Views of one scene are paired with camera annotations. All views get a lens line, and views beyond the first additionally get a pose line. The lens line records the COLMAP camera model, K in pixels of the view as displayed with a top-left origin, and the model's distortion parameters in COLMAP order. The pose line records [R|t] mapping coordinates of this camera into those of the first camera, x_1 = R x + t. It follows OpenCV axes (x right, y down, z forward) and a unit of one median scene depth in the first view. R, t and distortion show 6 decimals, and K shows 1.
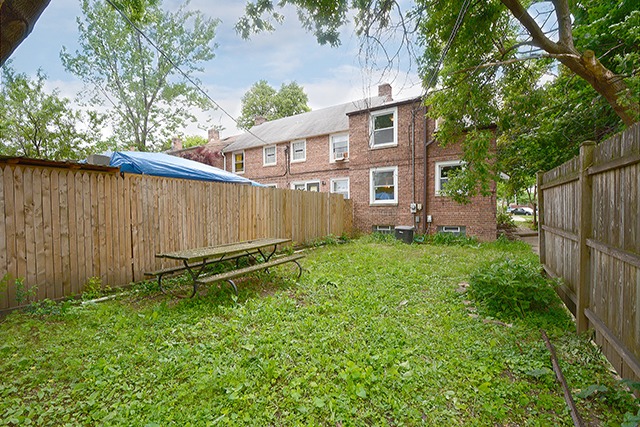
lens RADIAL K [[280.1, 0, 320.0], [0, 280.1, 215.9], [0, 0, 1]] dist [0.003515, -0.014688]
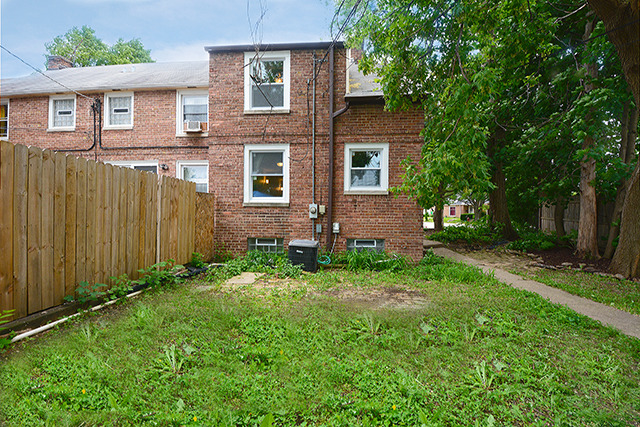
lens RADIAL K [[280.1, 0, 320.0], [0, 280.1, 215.9], [0, 0, 1]] dist [0.003515, -0.014688]
pose [[0.891399, 0.017959, 0.452863, 0.052651], [-0.011883, 0.999797, -0.016260, -0.006541], [-0.453063, 0.009113, 0.891432, 0.394751]]
